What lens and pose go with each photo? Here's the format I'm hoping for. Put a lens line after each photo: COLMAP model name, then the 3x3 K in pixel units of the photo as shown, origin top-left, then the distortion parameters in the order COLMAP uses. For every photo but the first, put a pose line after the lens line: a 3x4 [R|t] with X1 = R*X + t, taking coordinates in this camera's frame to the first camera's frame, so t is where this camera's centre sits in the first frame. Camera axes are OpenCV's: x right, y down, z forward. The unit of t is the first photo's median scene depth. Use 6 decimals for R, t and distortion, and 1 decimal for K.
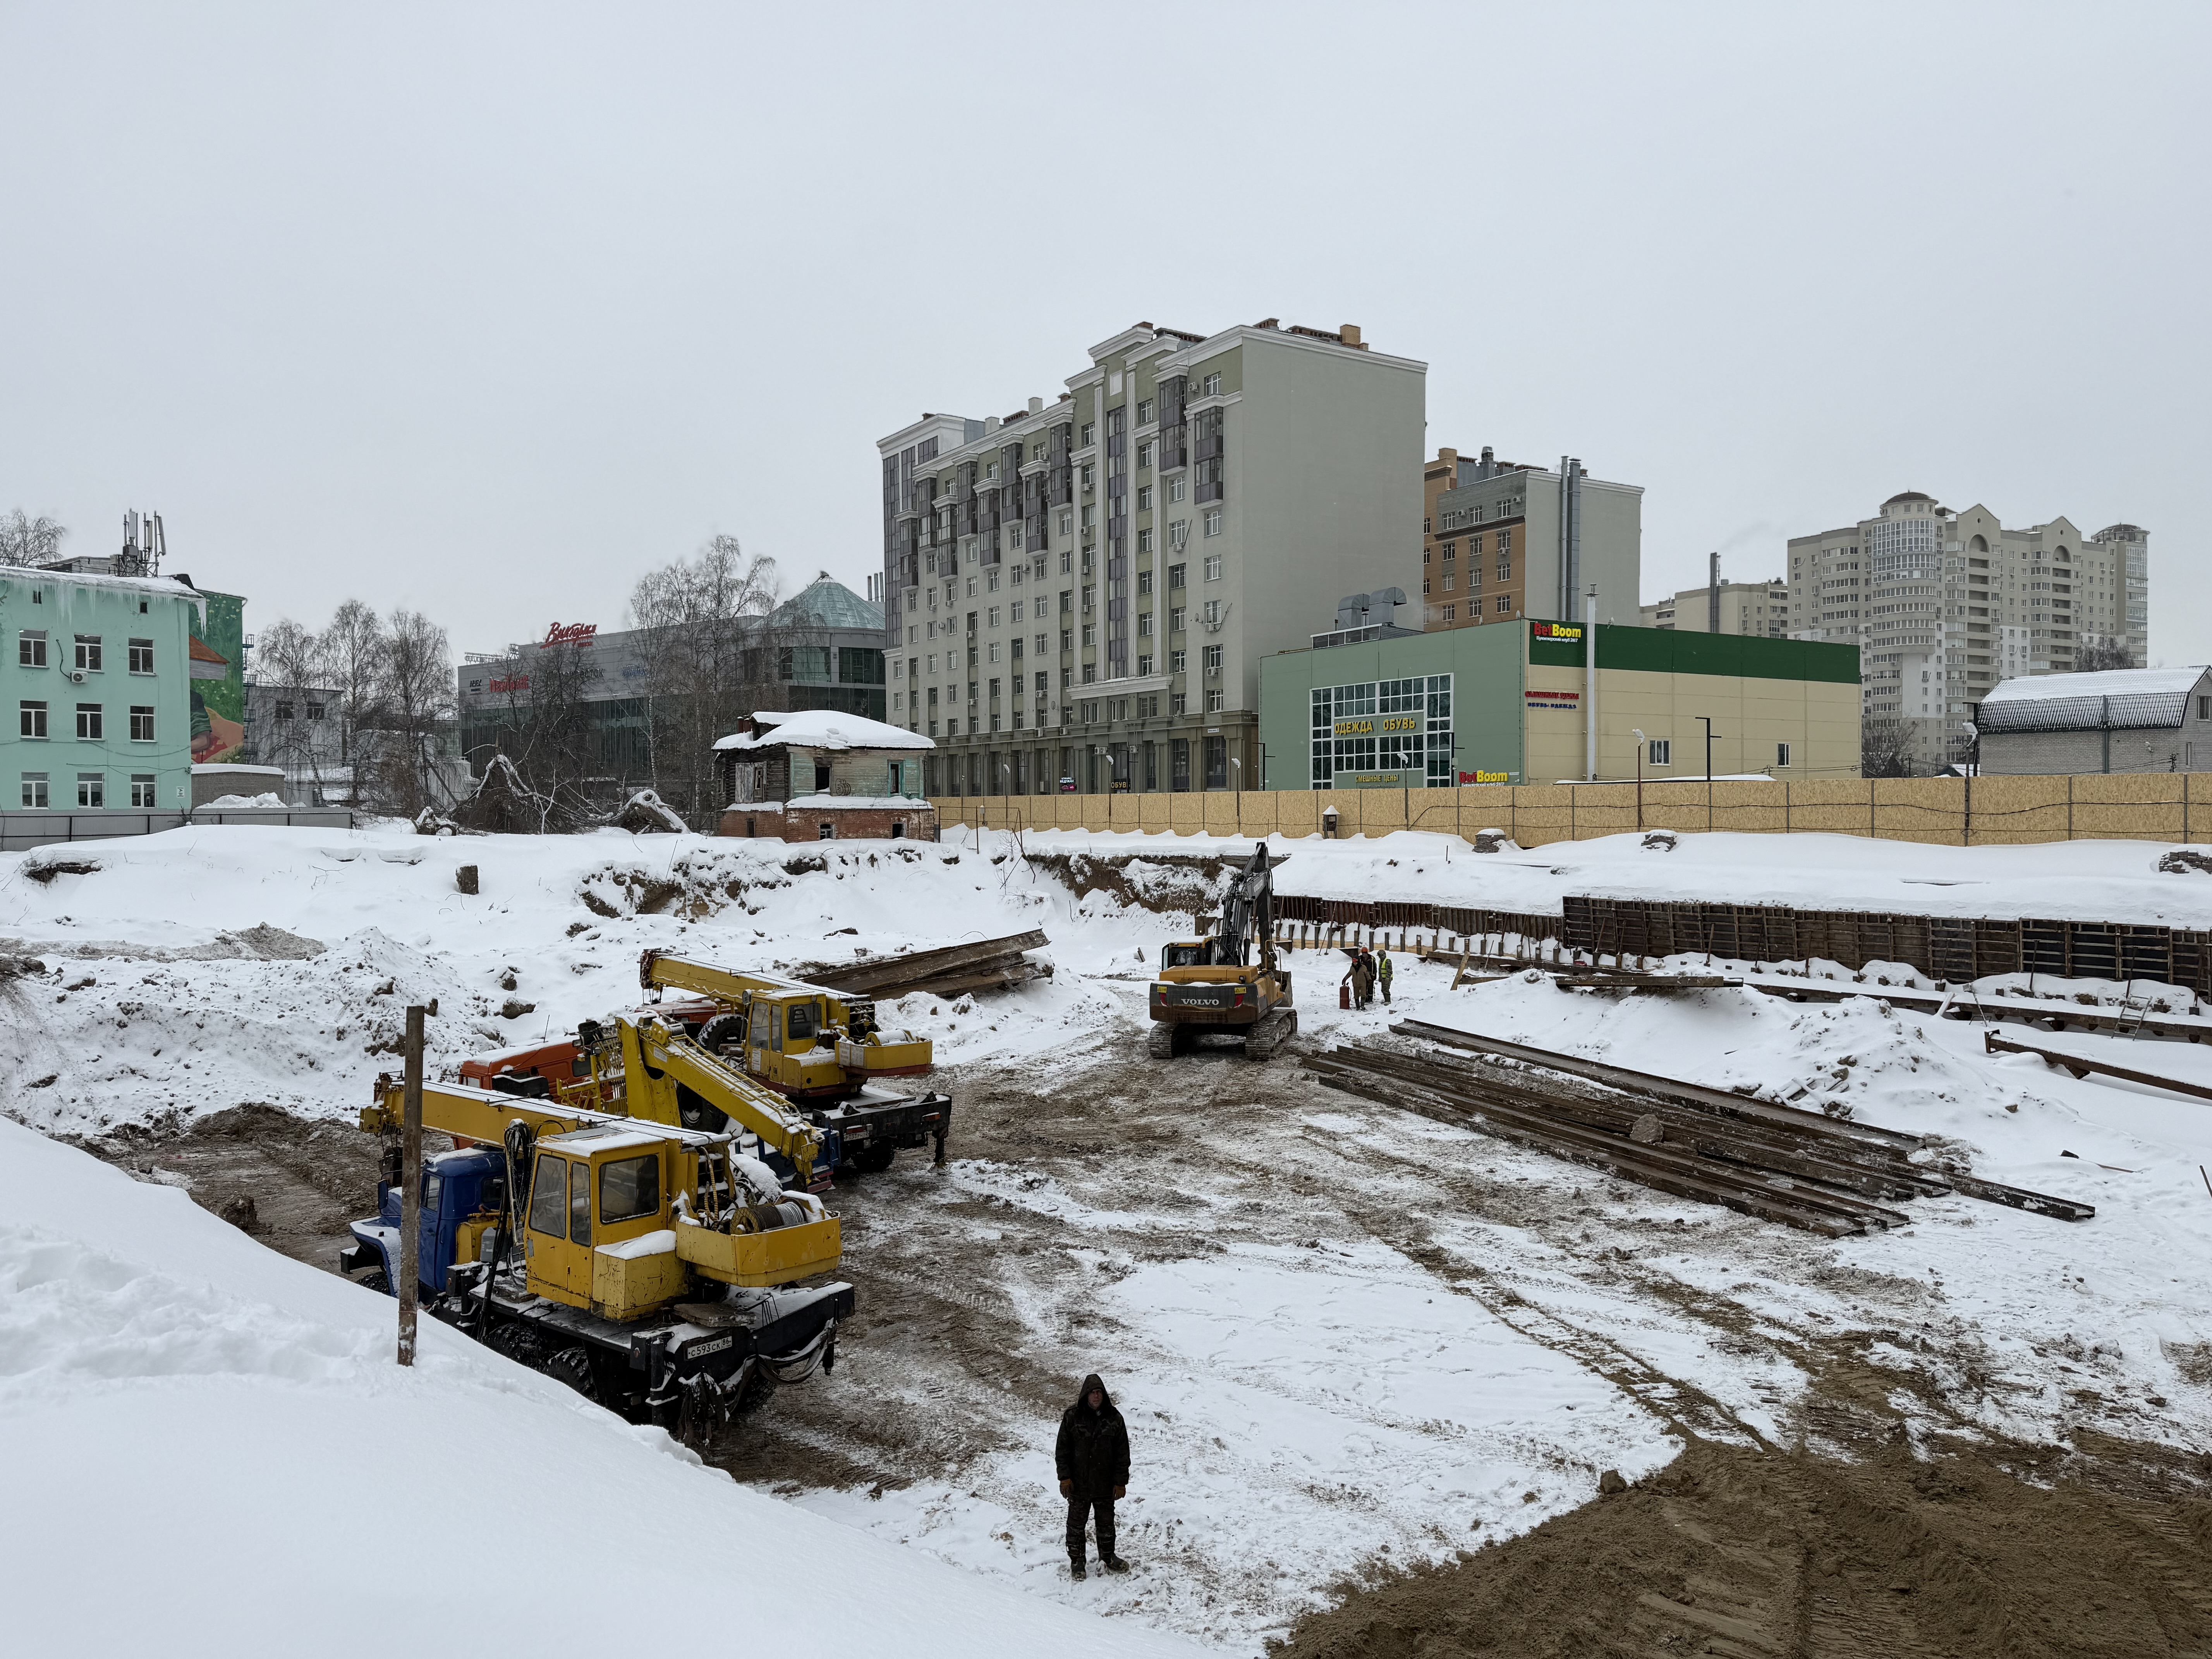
lens RADIAL K [[1514.8, 0, 1112.6], [0, 1514.8, 802.9], [0, 0, 1]] dist [0.097811, -0.129444]
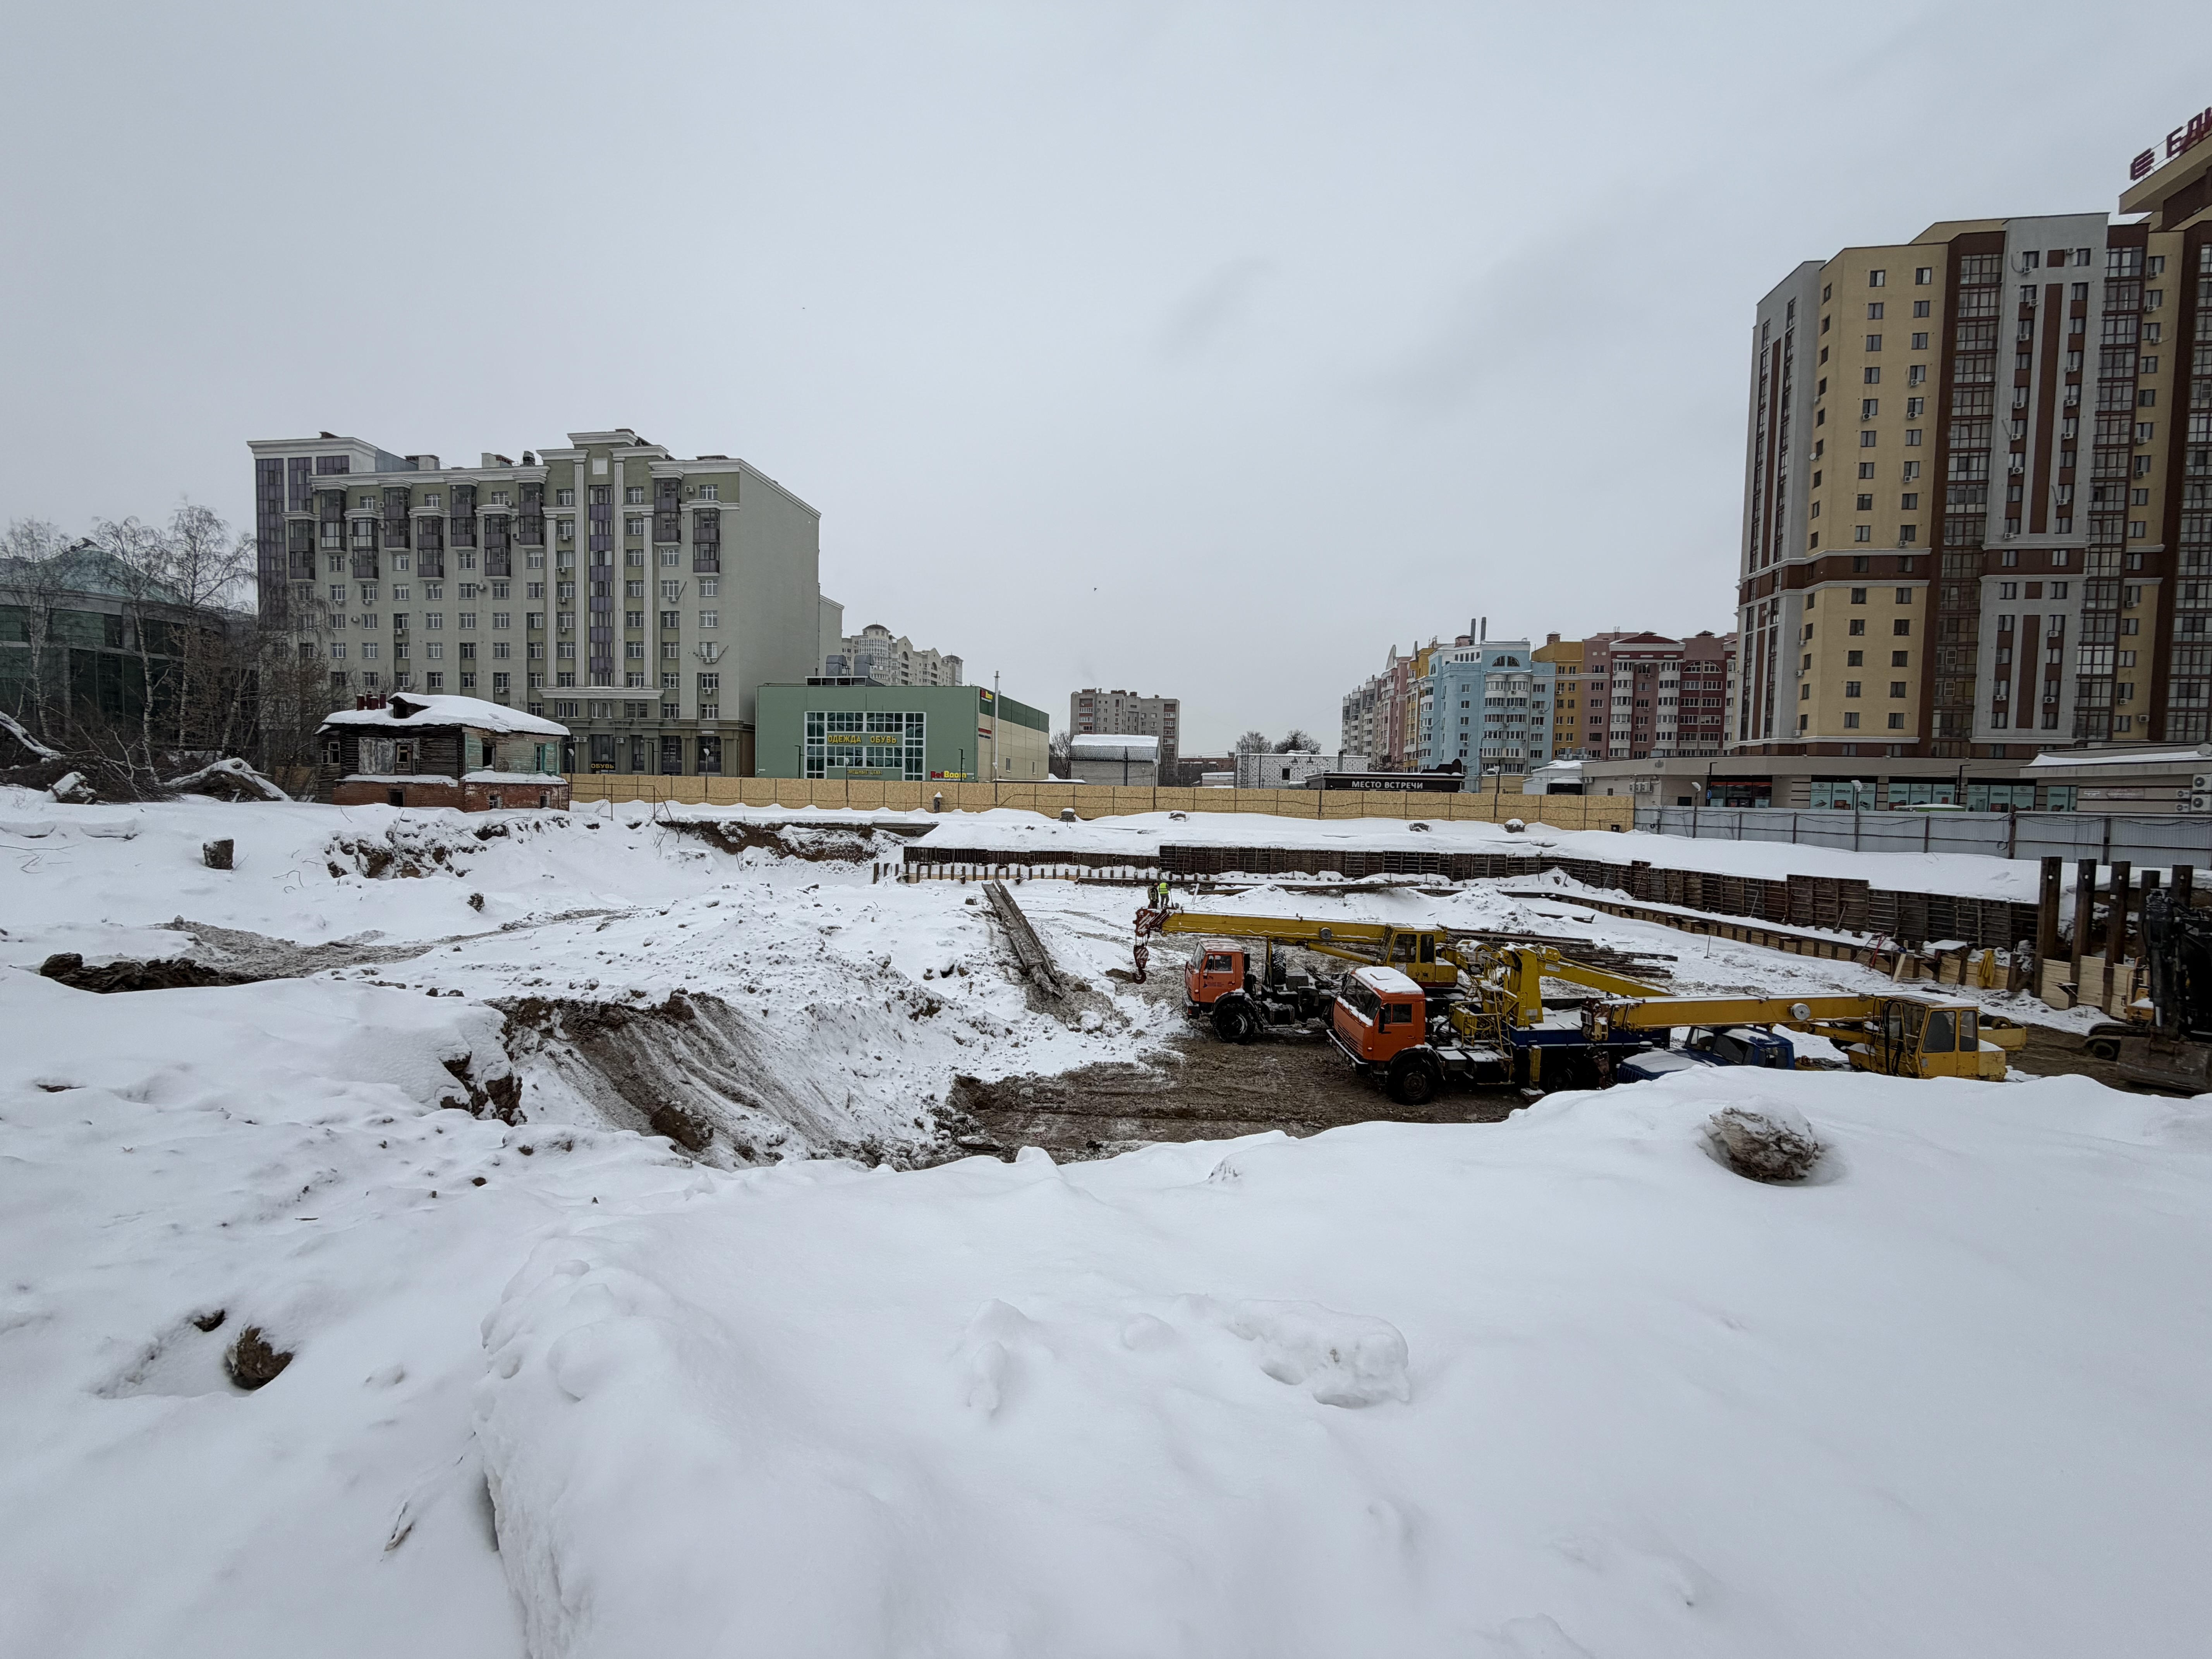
lens RADIAL K [[870.4, 0, 1097.3], [0, 870.4, 829.6], [0, 0, 1]] dist [-0.004146, 0.000585]
pose [[0.675232, -0.012453, 0.737500, -0.403828], [-0.028438, 0.998675, 0.042899, -0.002486], [-0.737057, -0.049939, 0.673983, 0.226626]]
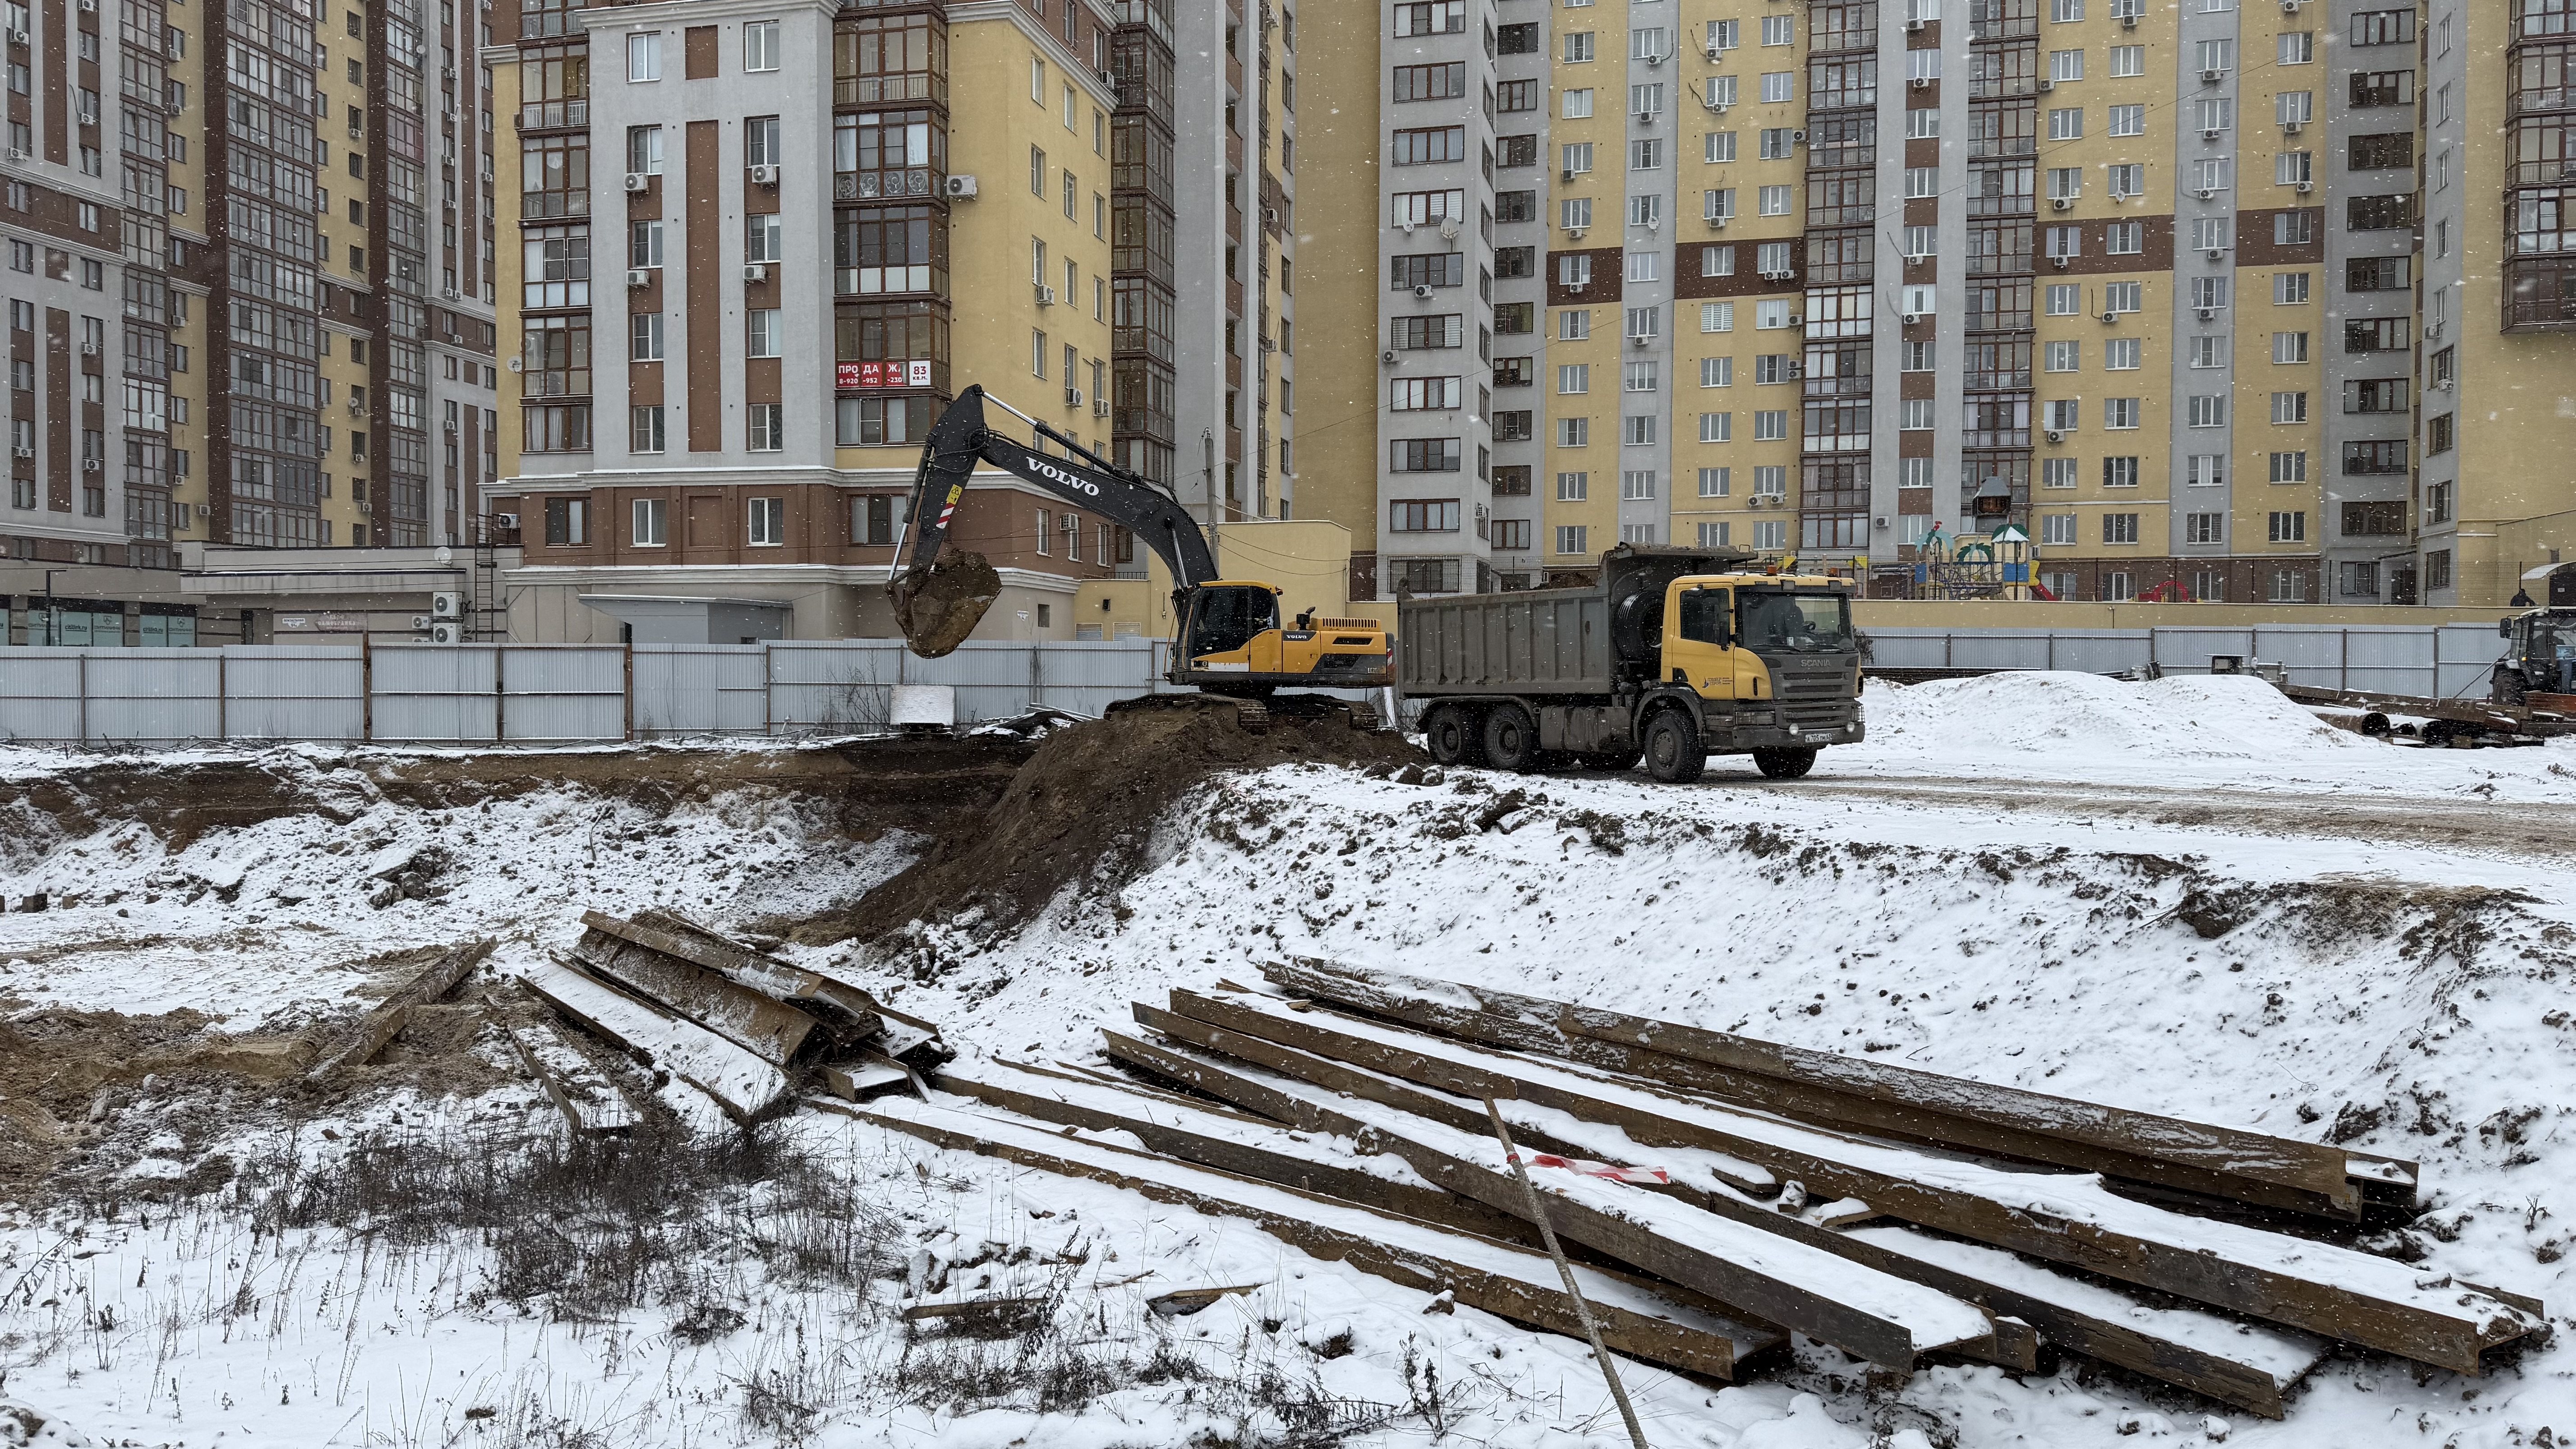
lens RADIAL K [[1797.0, 0, 1296.2], [0, 1797.0, 720.7], [0, 0, 1]] dist [0.022215, -0.021711]
pose [[-0.692066, -0.012471, 0.721726, -0.321576], [-0.003373, 0.999896, 0.014043, 0.009012], [-0.721826, 0.007284, -0.692036, 0.357171]]
